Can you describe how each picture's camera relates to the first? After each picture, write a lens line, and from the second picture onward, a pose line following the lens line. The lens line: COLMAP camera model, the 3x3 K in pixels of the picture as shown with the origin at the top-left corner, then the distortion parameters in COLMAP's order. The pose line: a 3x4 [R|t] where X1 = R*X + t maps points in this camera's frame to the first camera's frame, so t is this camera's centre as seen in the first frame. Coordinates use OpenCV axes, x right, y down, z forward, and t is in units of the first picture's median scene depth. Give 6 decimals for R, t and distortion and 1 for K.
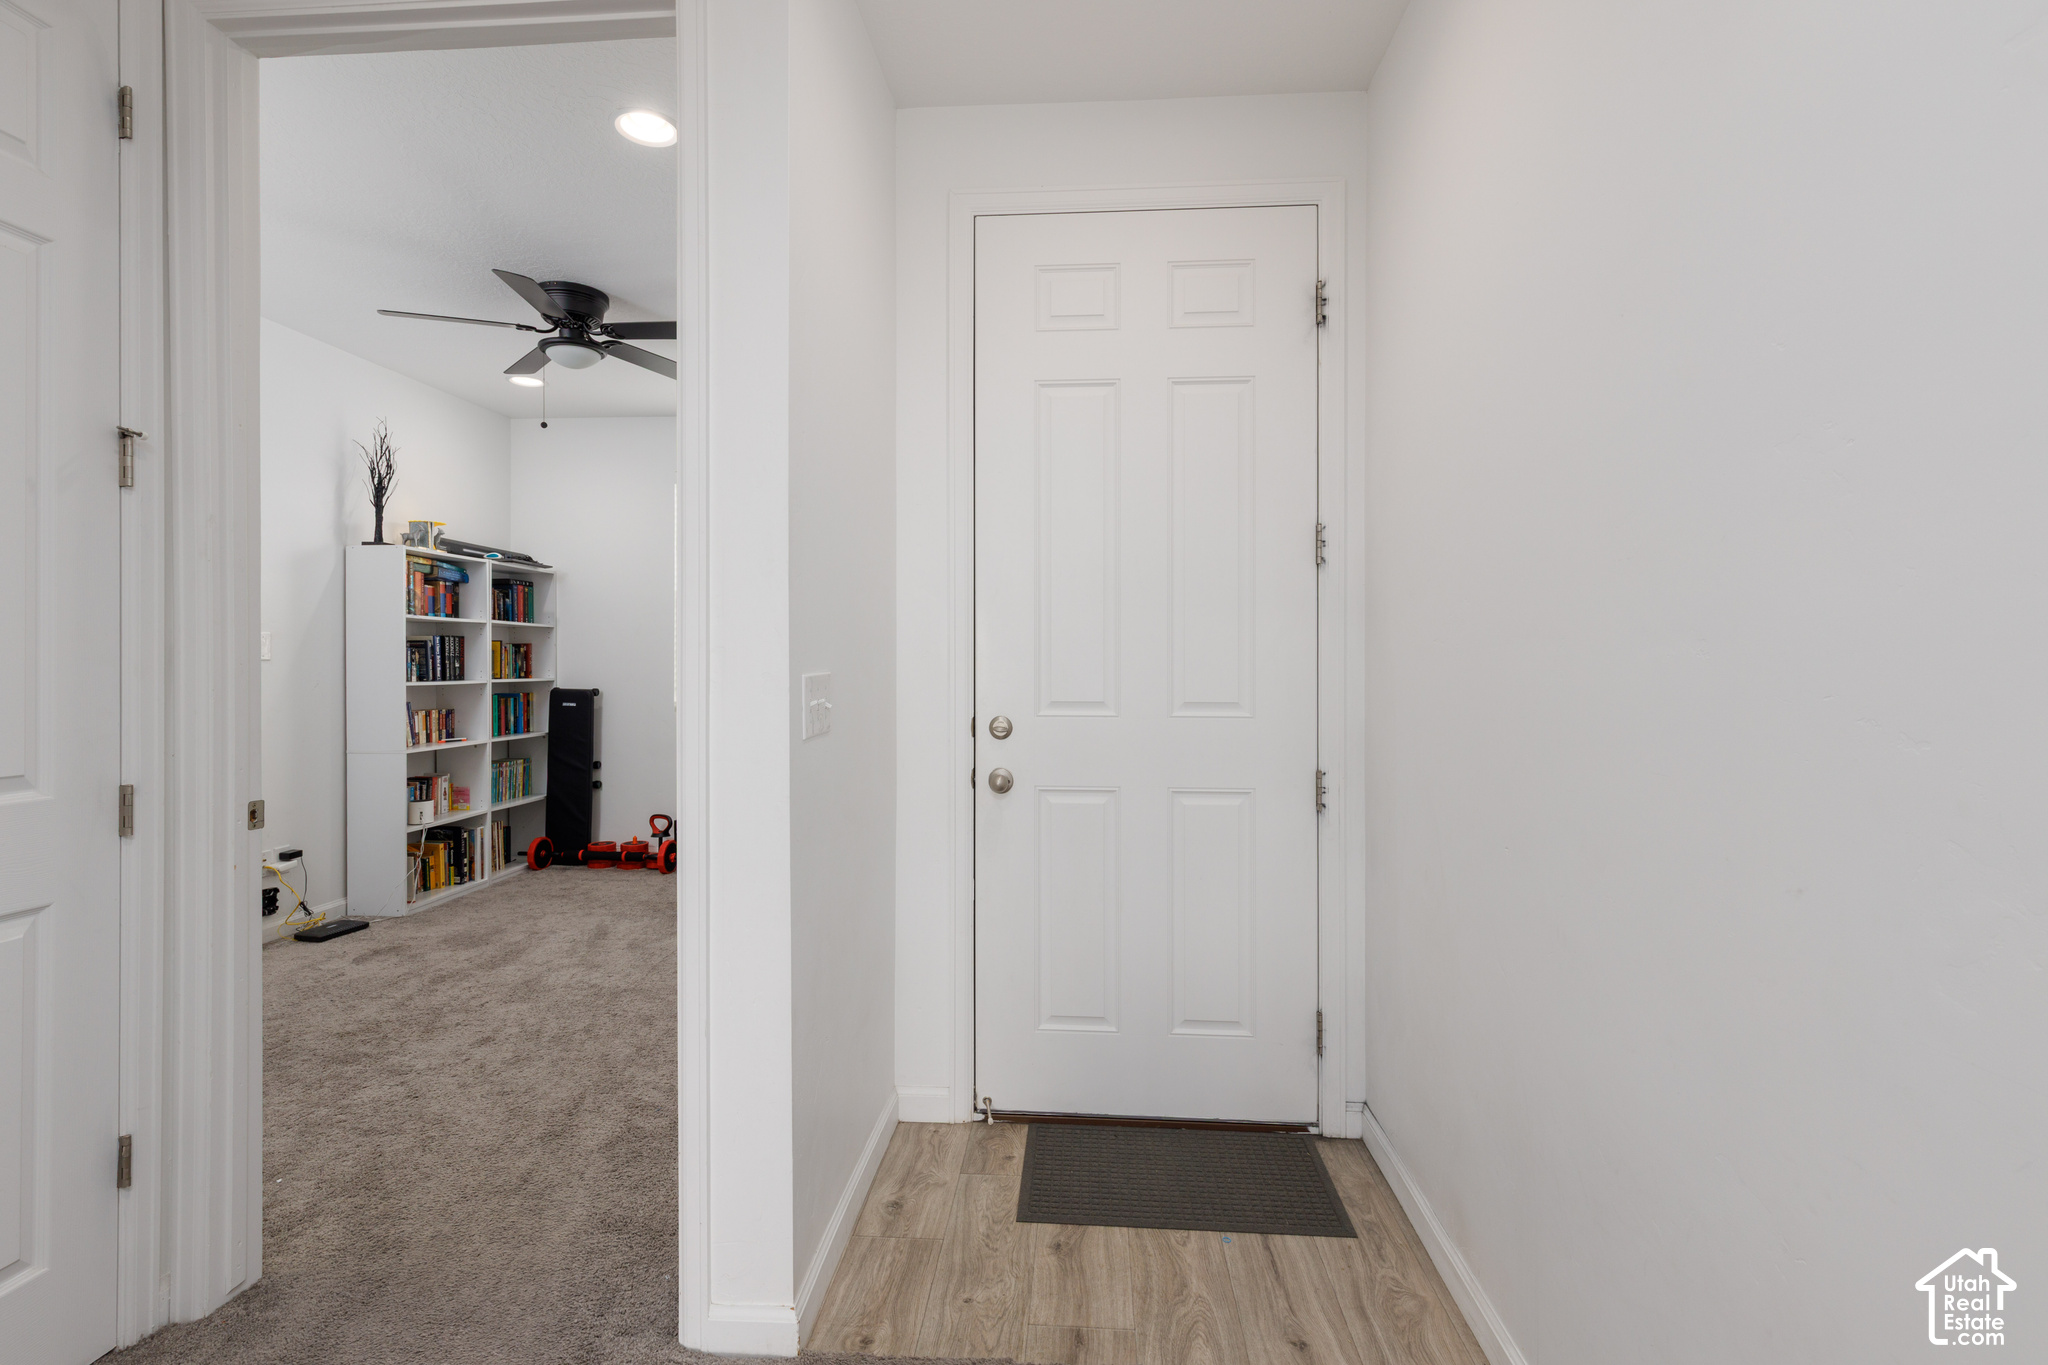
lens RADIAL K [[943.4, 0, 1027.5], [0, 943.4, 672.4], [0, 0, 1]] dist [0.003603, 0.000163]
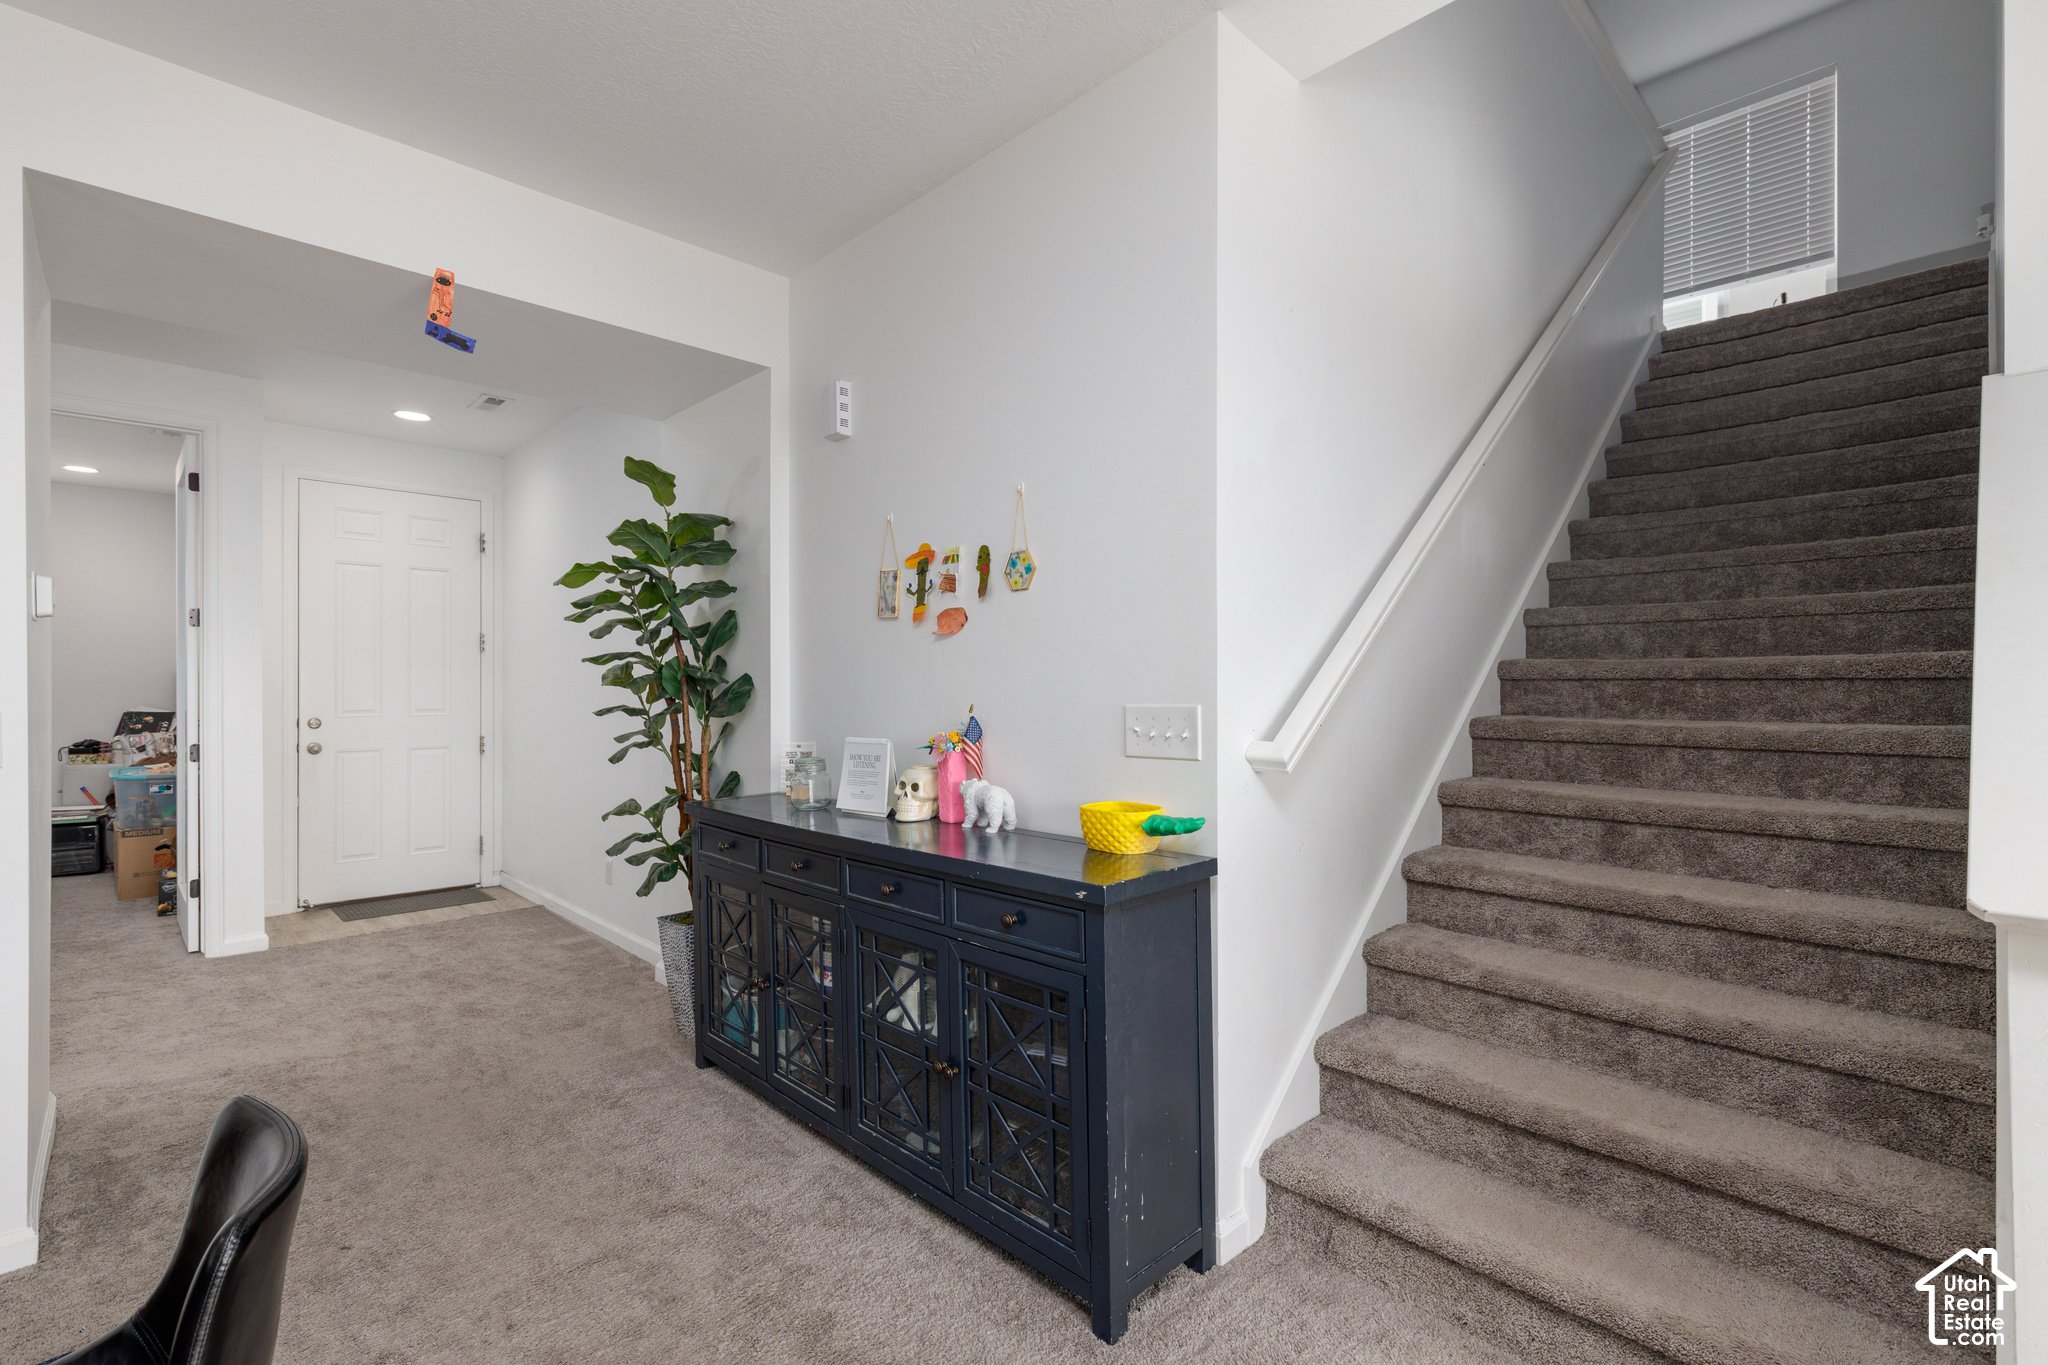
lens RADIAL K [[943.4, 0, 1034.0], [0, 943.4, 682.3], [0, 0, 1]] dist [0.003603, 0.000163]
pose [[0.673805, 0.003968, 0.738899, -0.516978], [0.003086, 0.999962, -0.008183, -0.011014], [-0.738903, 0.007794, 0.673767, -1.650268]]
